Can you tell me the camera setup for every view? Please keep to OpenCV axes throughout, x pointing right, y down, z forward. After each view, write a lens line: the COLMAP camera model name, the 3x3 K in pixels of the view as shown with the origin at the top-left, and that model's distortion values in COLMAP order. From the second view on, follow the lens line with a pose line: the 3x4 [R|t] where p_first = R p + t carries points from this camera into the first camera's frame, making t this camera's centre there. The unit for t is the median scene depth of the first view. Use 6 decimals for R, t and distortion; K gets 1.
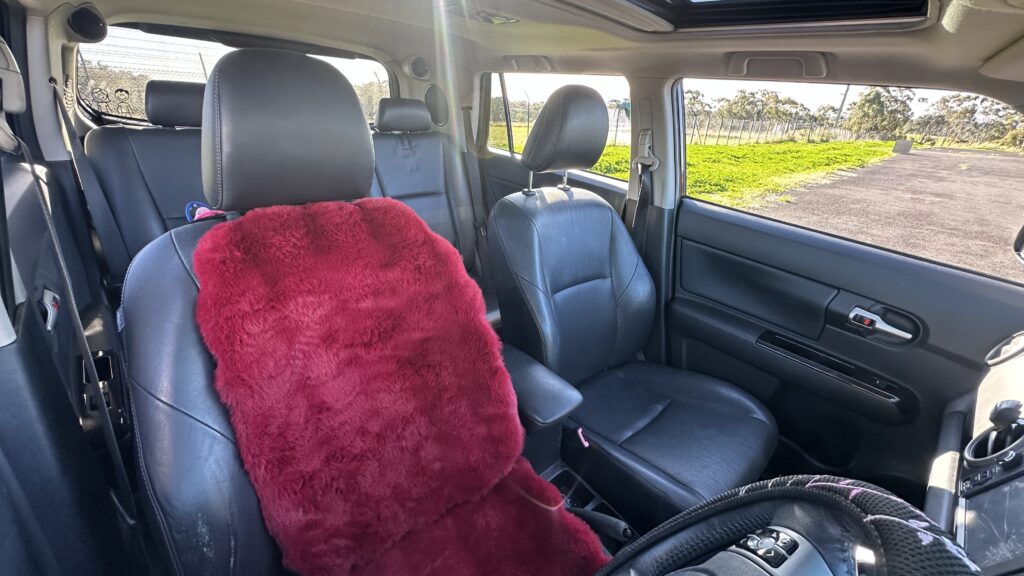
lens RADIAL K [[420.8, 0, 512.0], [0, 420.8, 288.0], [0, 0, 1]] dist [-0.000305, -0.000016]
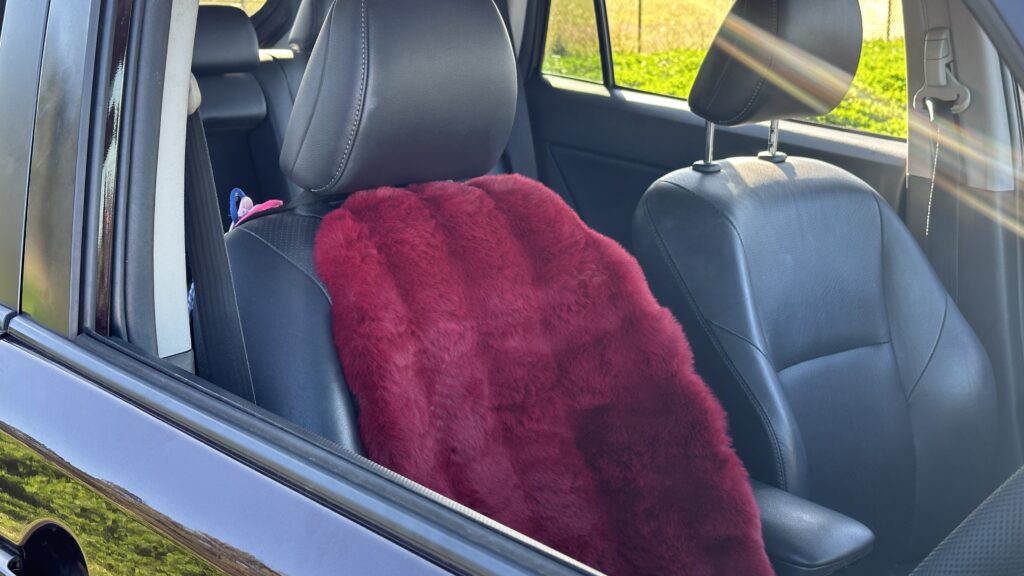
lens RADIAL K [[1565.9, 0, 512.0], [0, 1565.9, 288.0], [0, 0, 1]] dist [0.090531, 0.083617]
pose [[0.998247, -0.045586, 0.037745, -0.256828], [0.051570, 0.982894, -0.176806, 0.214361], [-0.029040, 0.178442, 0.983522, -0.734497]]
